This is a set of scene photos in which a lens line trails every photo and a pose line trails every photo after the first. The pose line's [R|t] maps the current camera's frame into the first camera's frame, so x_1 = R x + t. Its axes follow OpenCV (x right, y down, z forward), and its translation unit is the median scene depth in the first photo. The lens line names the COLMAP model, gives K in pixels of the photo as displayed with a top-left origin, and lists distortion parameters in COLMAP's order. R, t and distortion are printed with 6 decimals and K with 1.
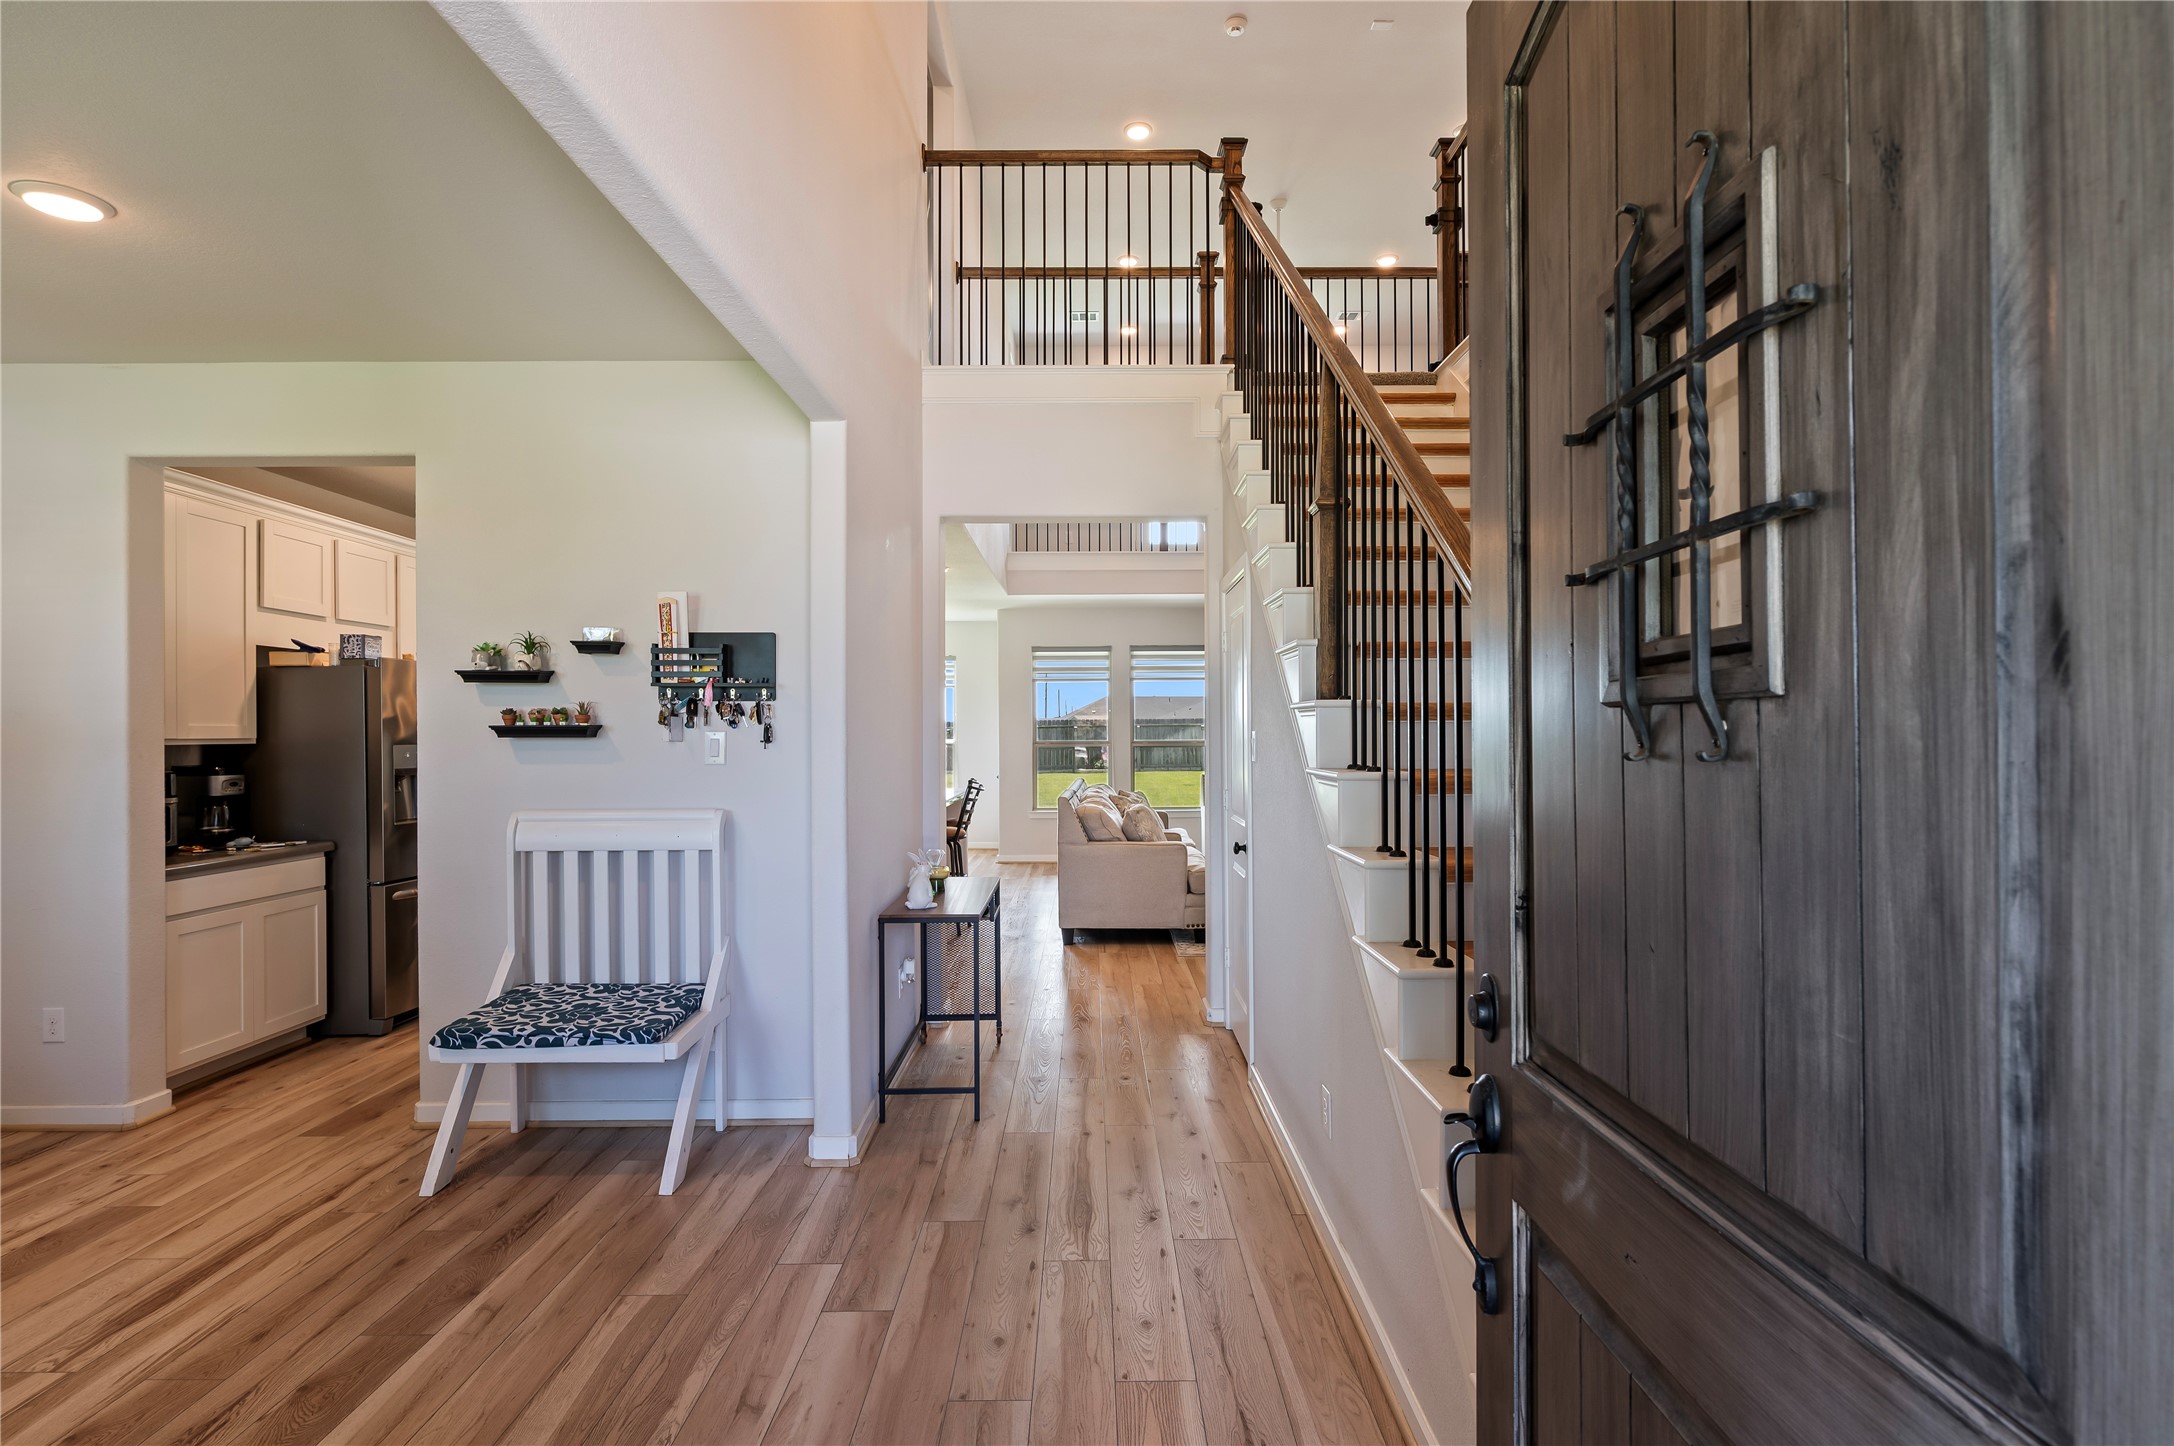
lens RADIAL K [[1018.4, 0, 1087.0], [0, 1018.4, 728.9], [0, 0, 1]] dist [-0.003650, -0.000014]
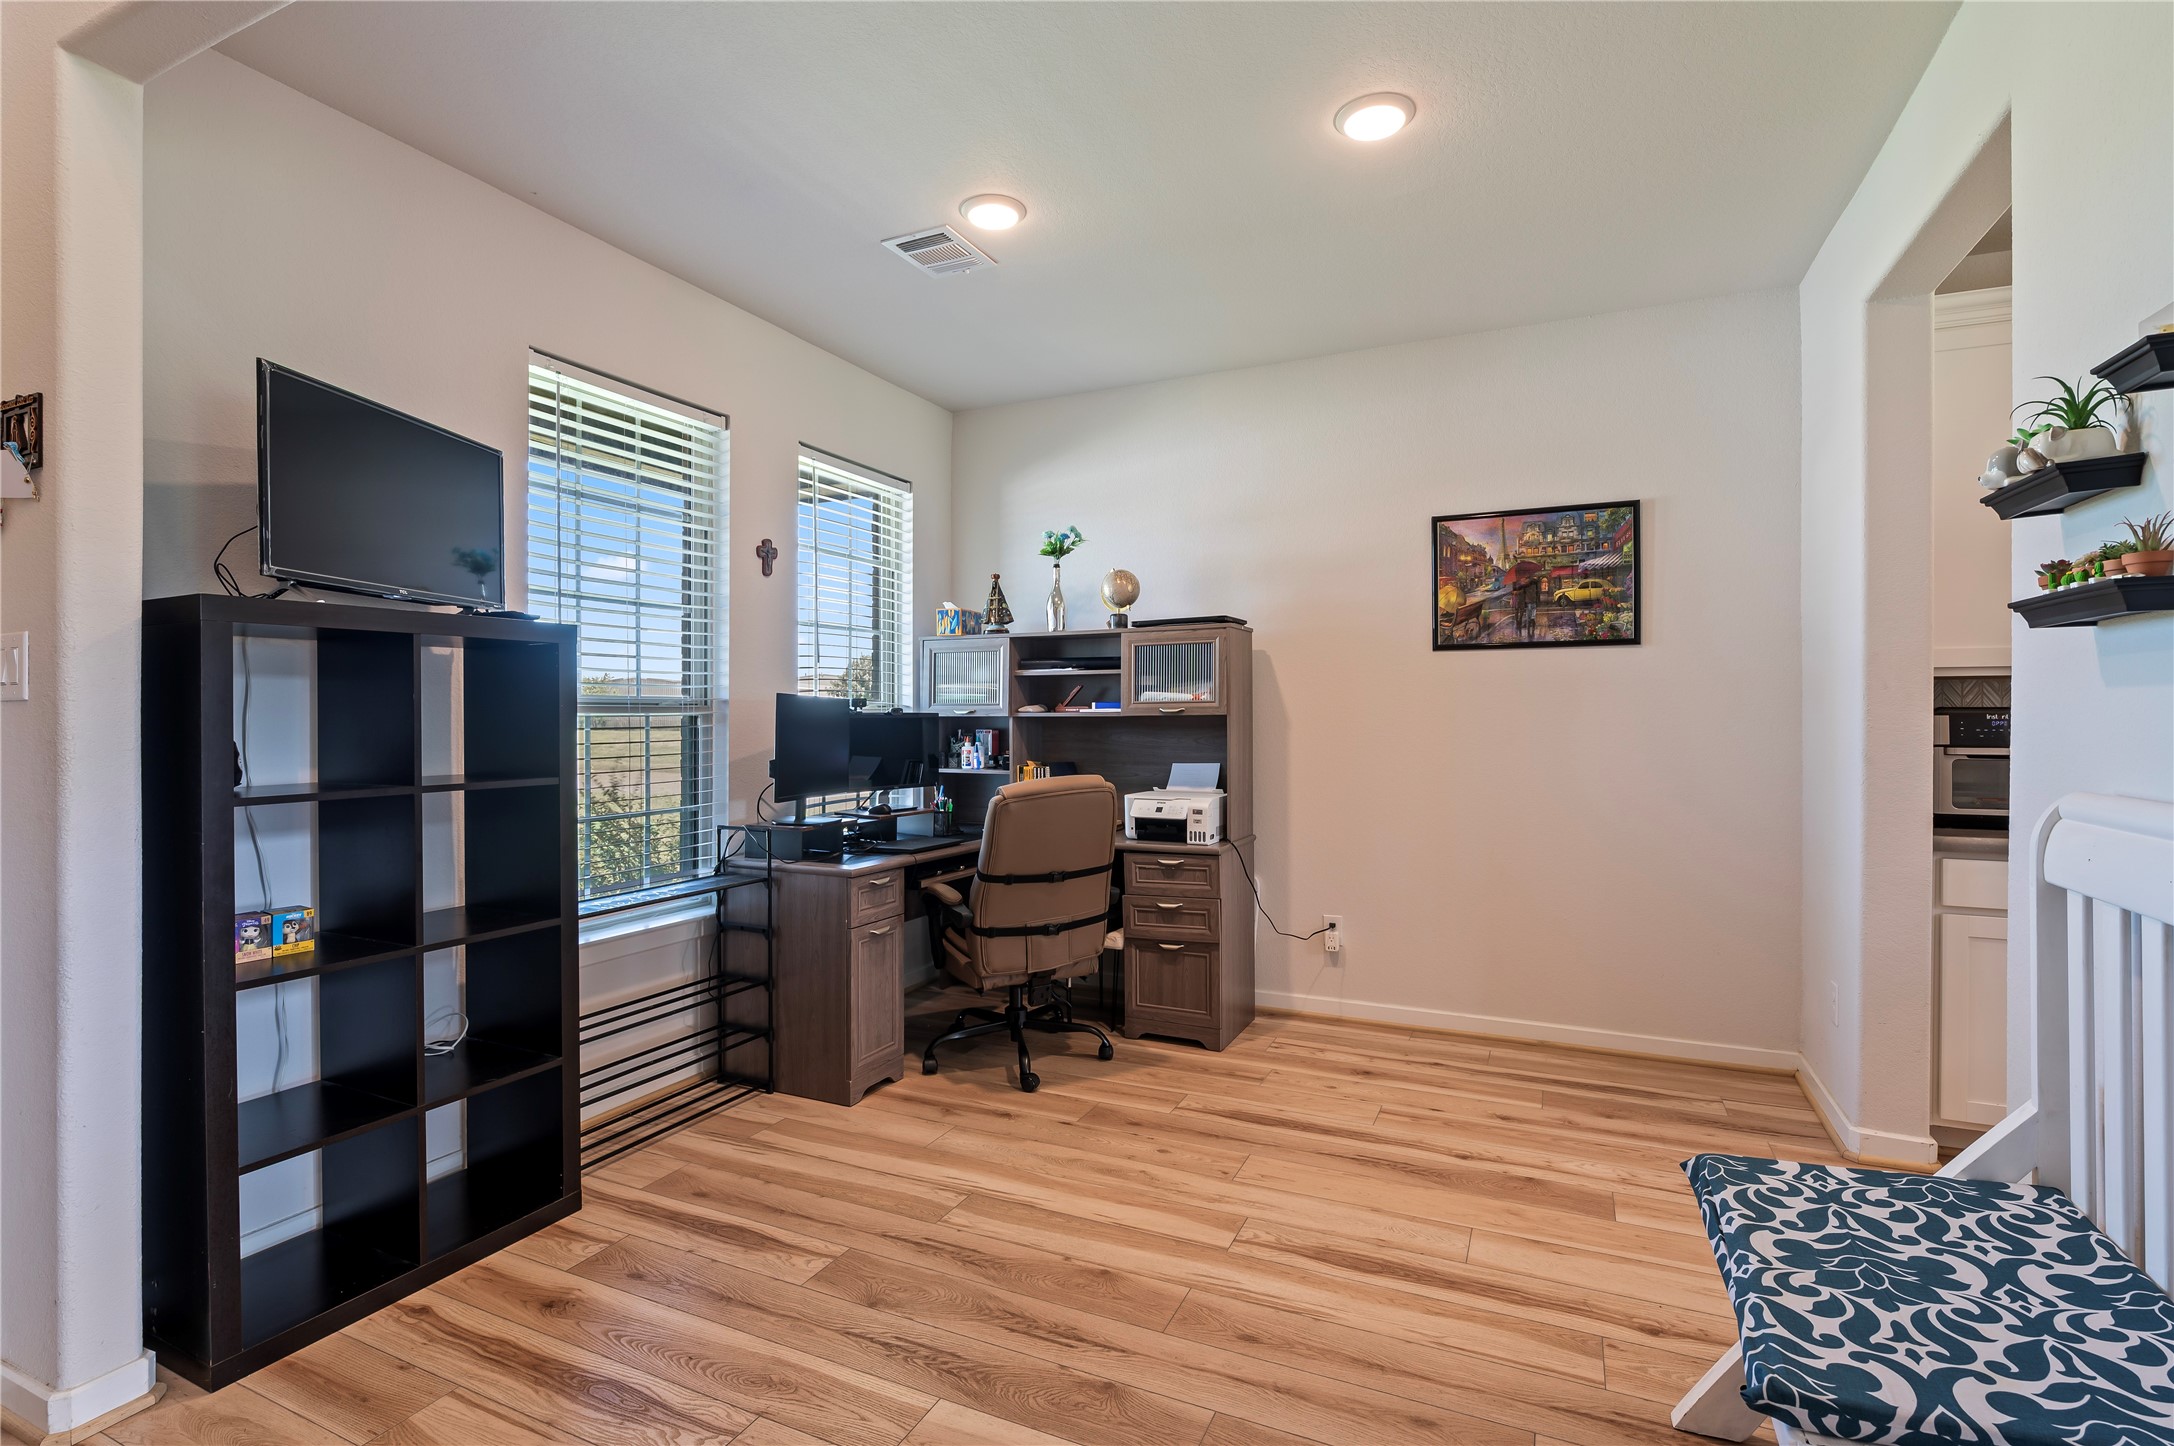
lens RADIAL K [[1018.4, 0, 1086.4], [0, 1018.4, 718.9], [0, 0, 1]] dist [-0.003650, -0.000014]
pose [[-0.424106, 0.013363, -0.905514, 0.014099], [0.010768, 0.999895, 0.009712, 0.054017], [0.905549, -0.005631, -0.424205, 1.053640]]
